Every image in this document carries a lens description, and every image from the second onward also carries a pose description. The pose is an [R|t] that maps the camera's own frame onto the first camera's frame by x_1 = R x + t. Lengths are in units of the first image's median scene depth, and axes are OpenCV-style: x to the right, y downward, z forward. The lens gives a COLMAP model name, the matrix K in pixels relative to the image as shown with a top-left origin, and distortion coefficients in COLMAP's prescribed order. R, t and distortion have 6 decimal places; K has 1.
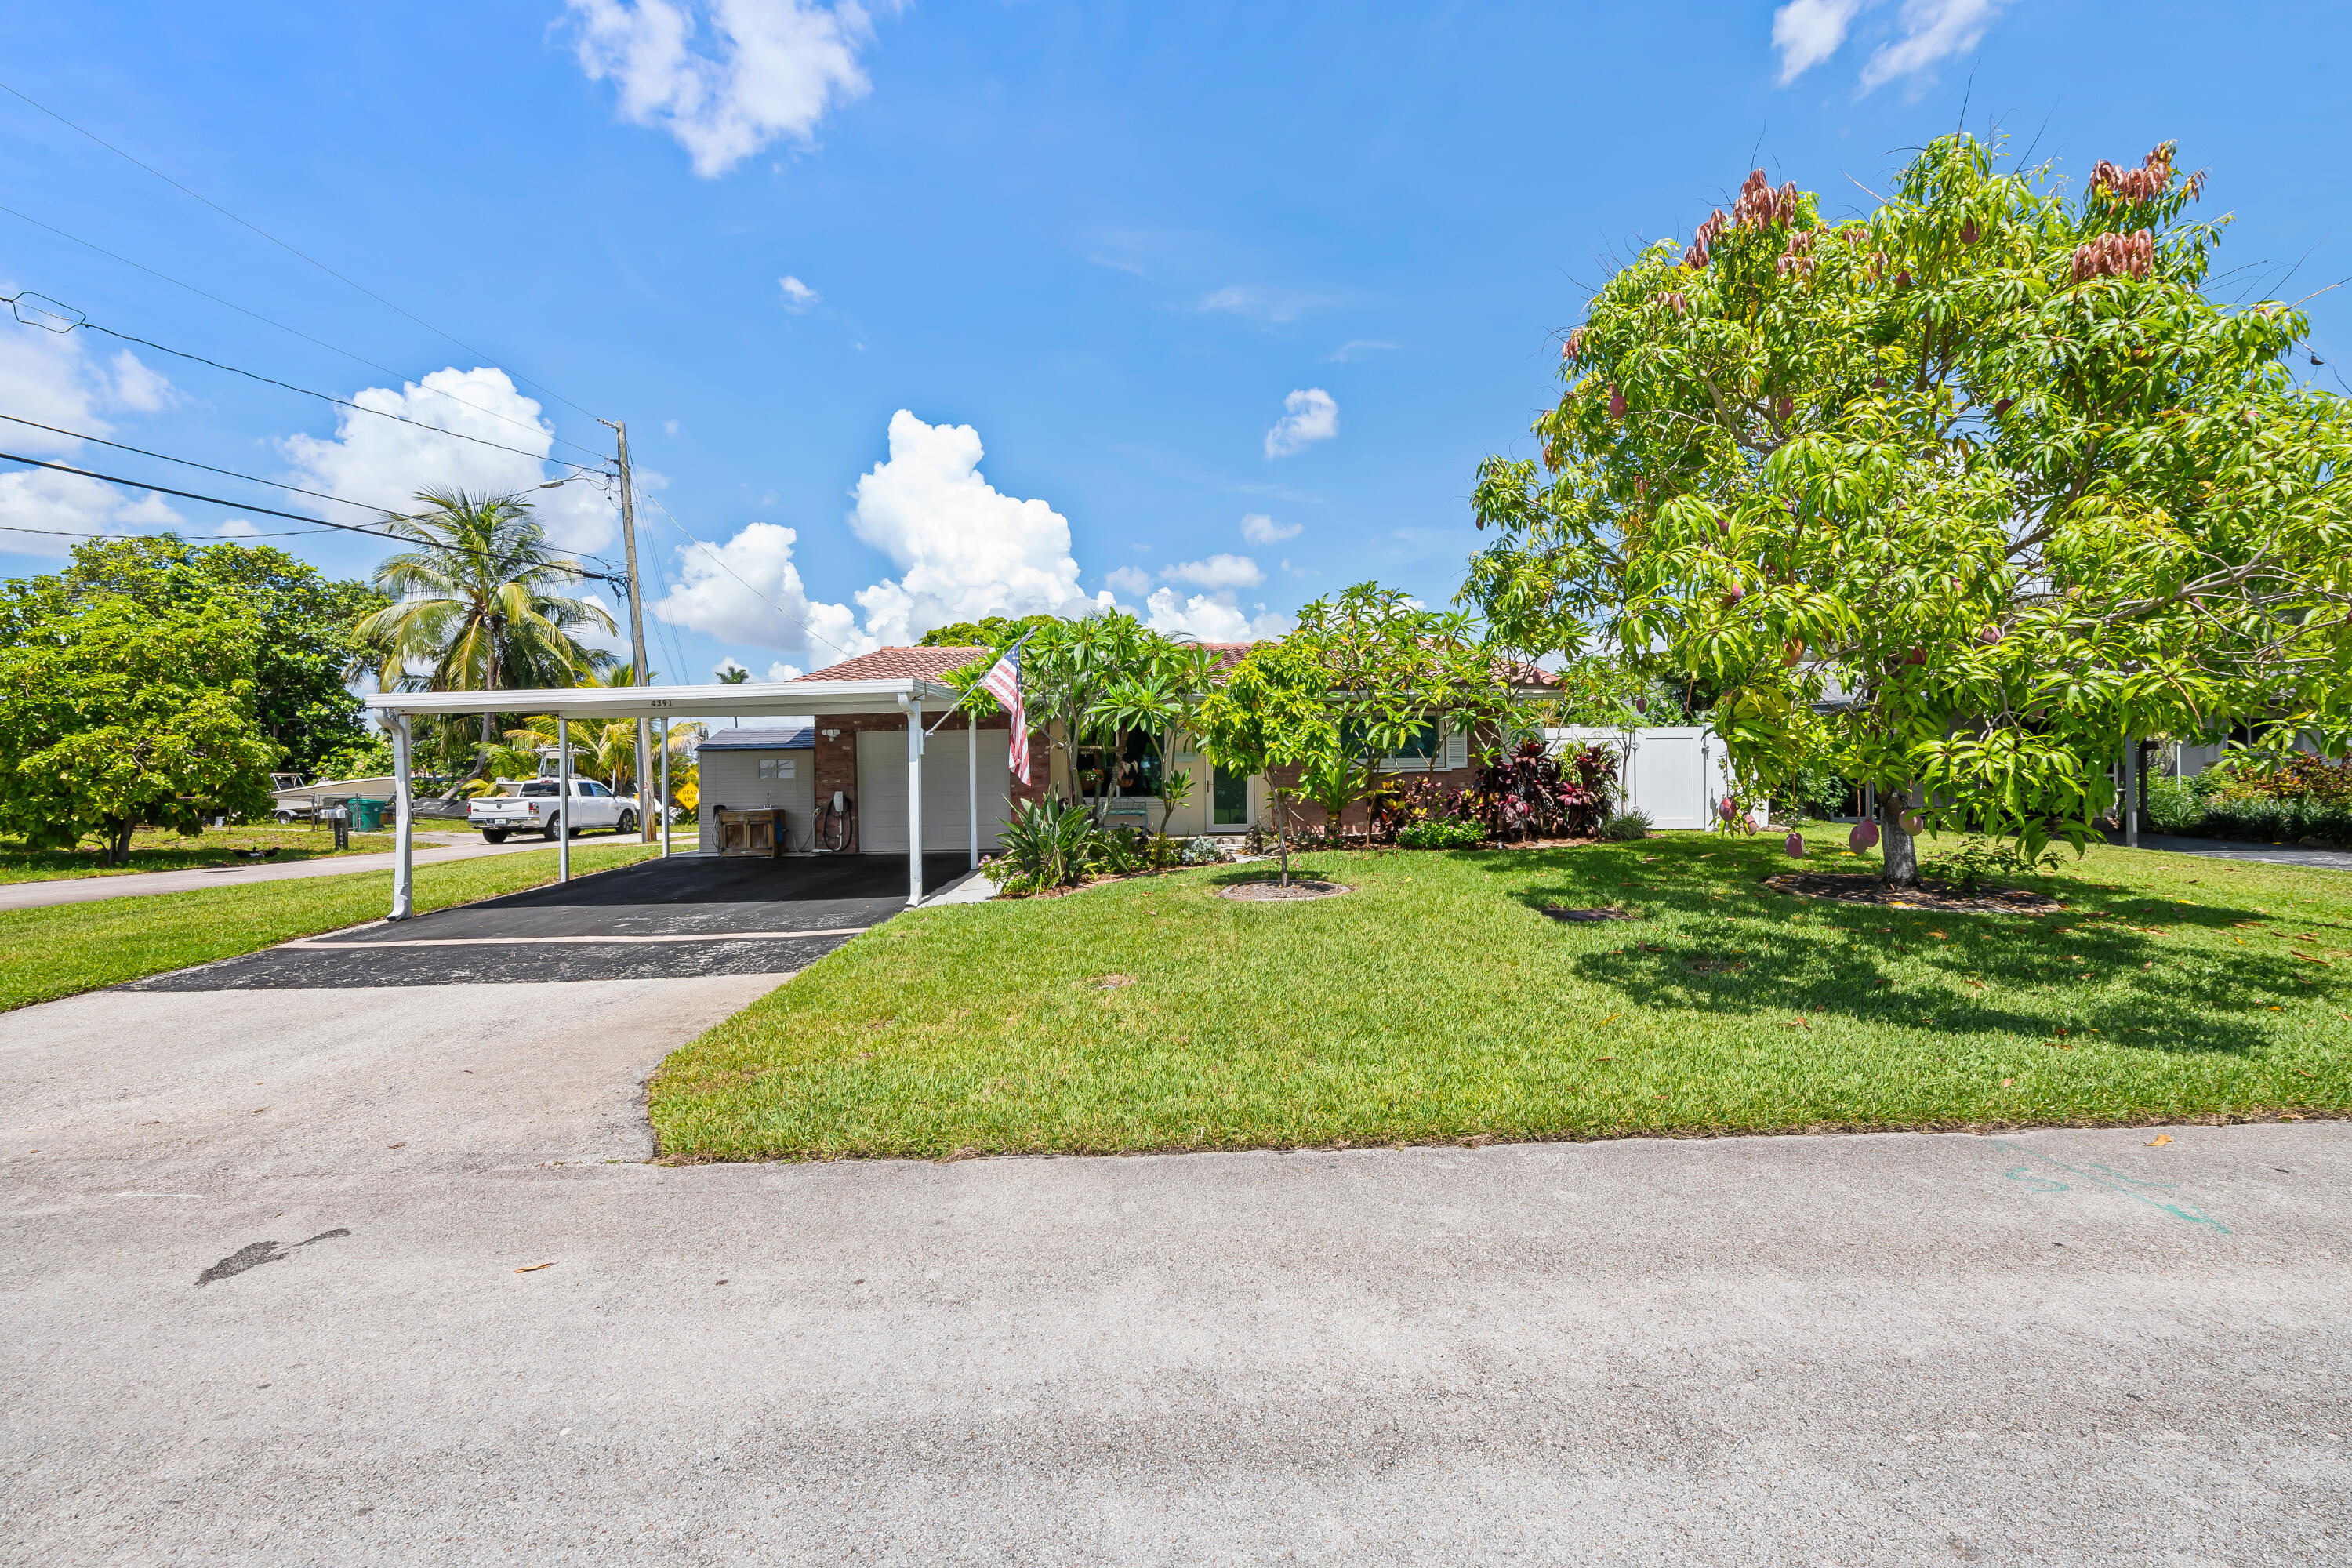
lens RADIAL K [[975.1, 0, 1175.7], [0, 975.1, 786.2], [0, 0, 1]] dist [0.001389, -0.000232]
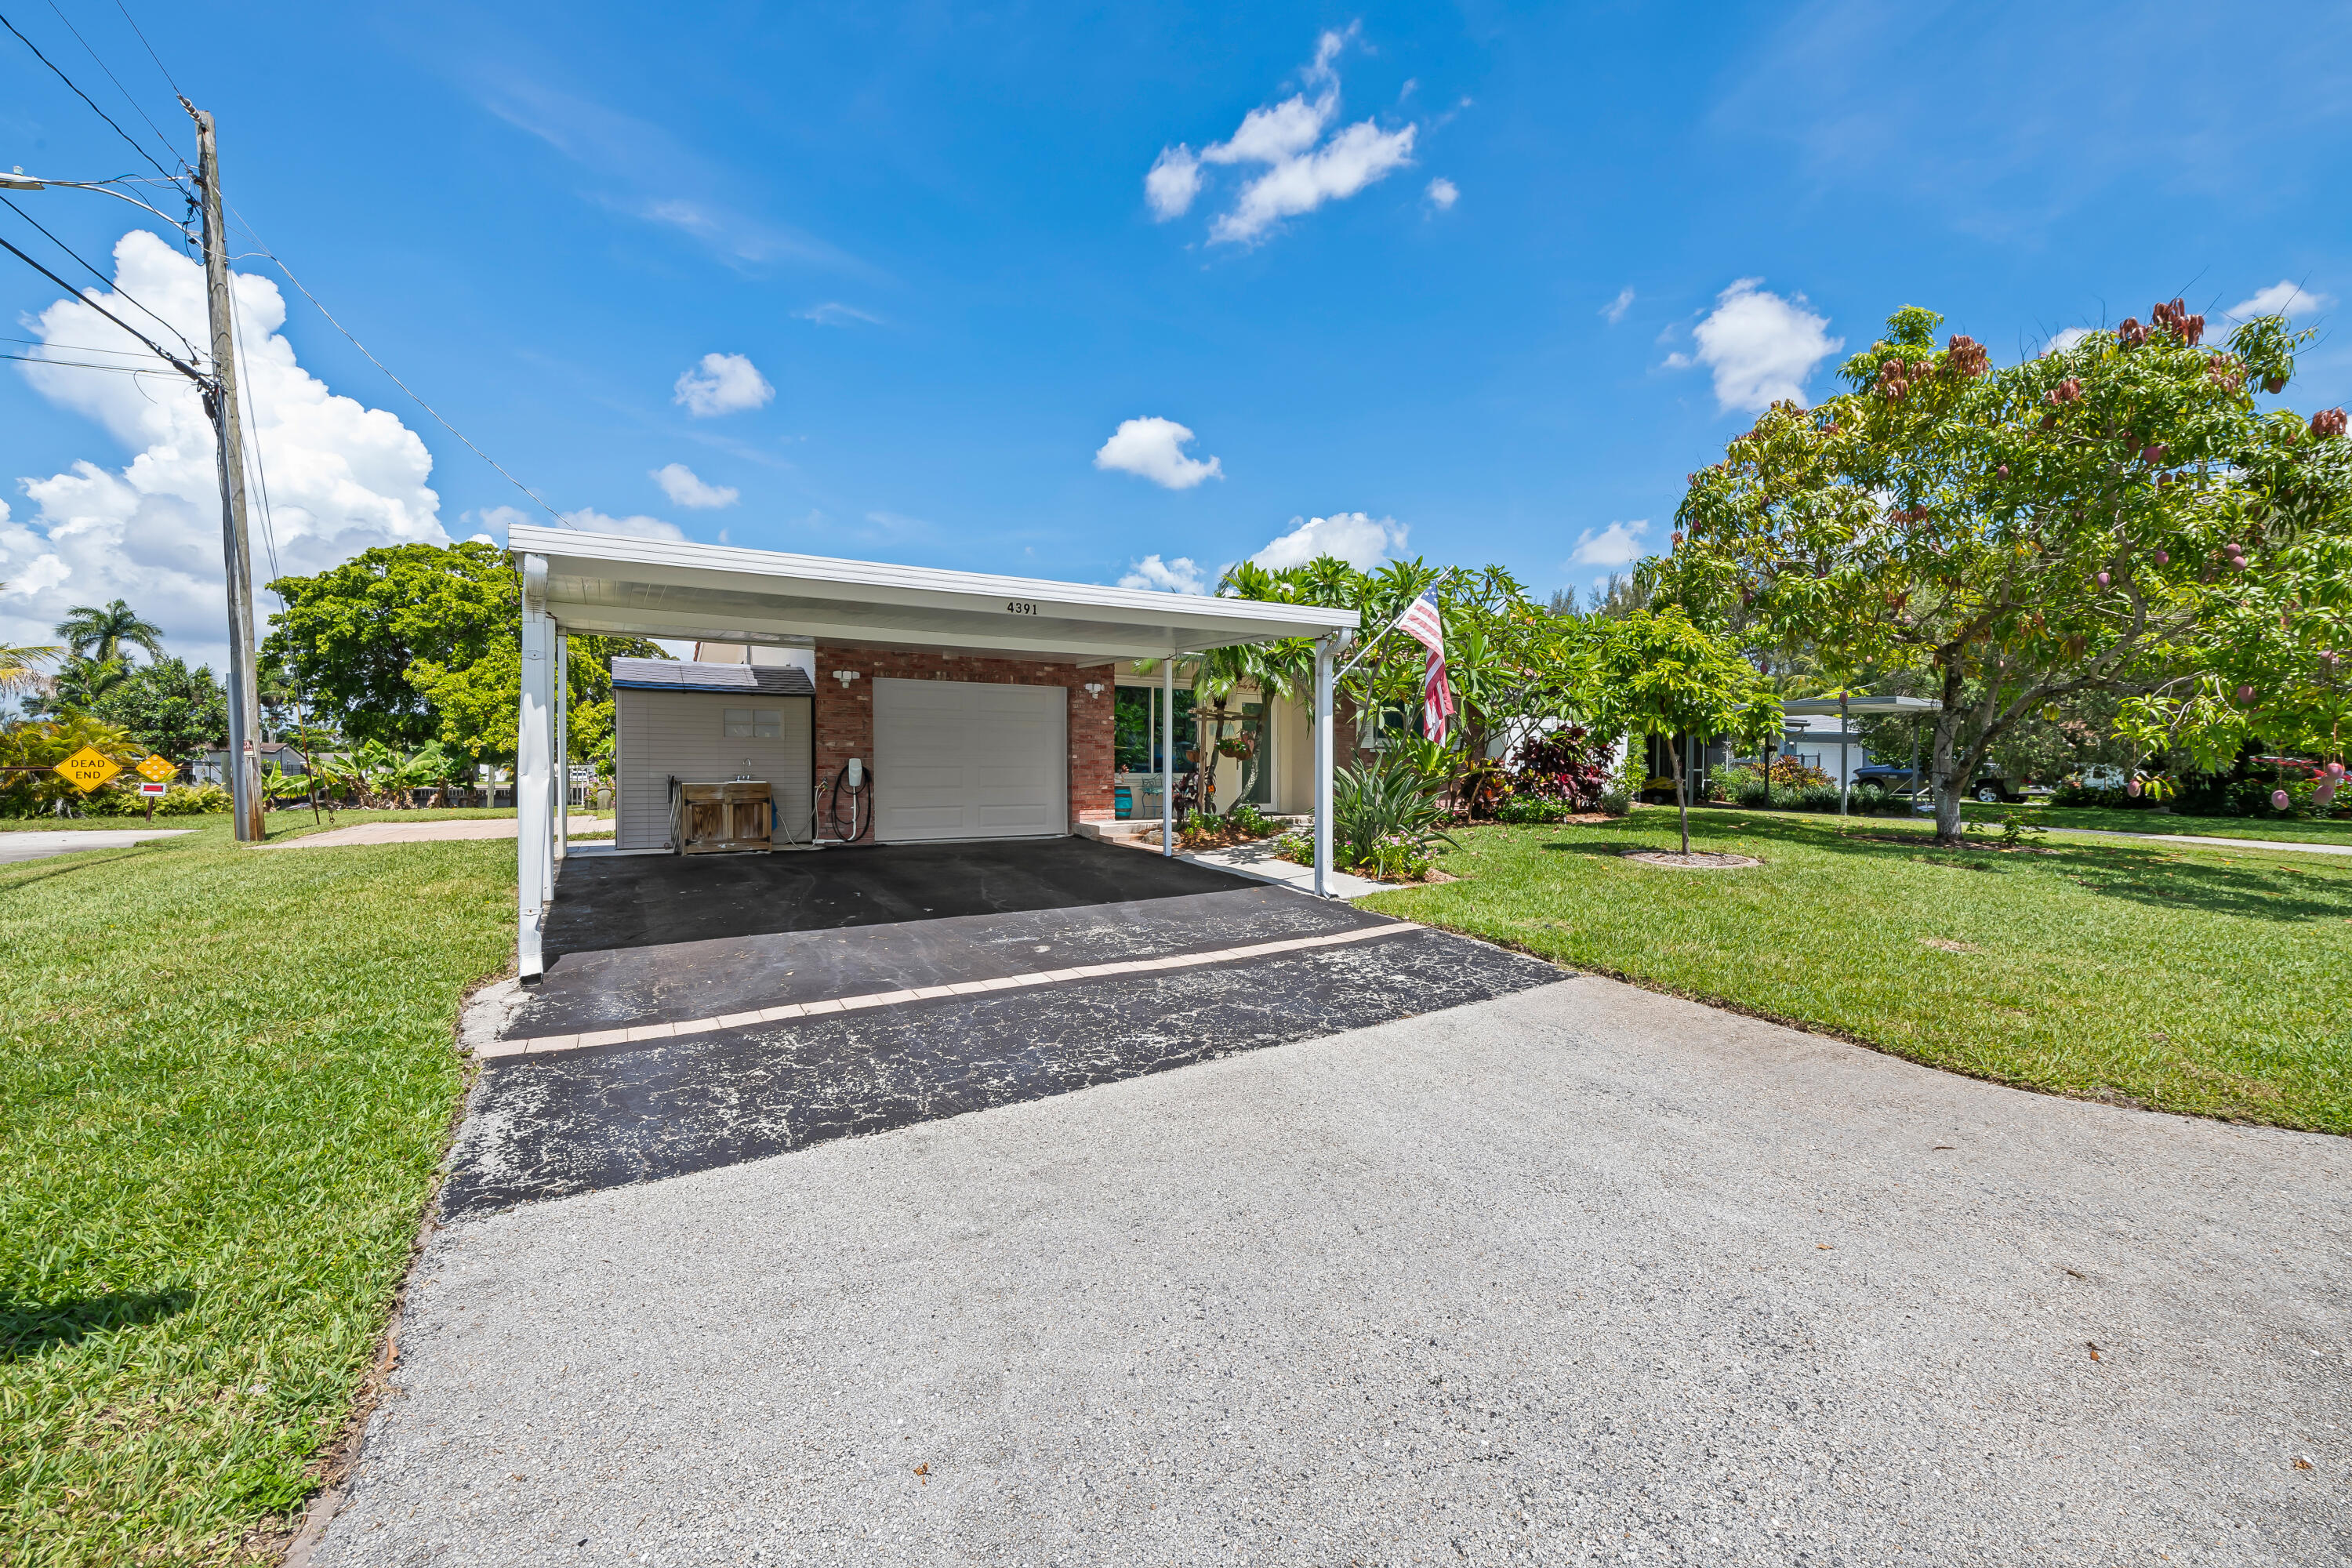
lens RADIAL K [[975.1, 0, 1166.7], [0, 975.1, 793.2], [0, 0, 1]] dist [0.001389, -0.000232]
pose [[0.841824, 0.006759, 0.539710, -0.598220], [-0.014603, 0.999841, 0.010256, 0.022451], [-0.539554, -0.016515, 0.841789, 0.304514]]
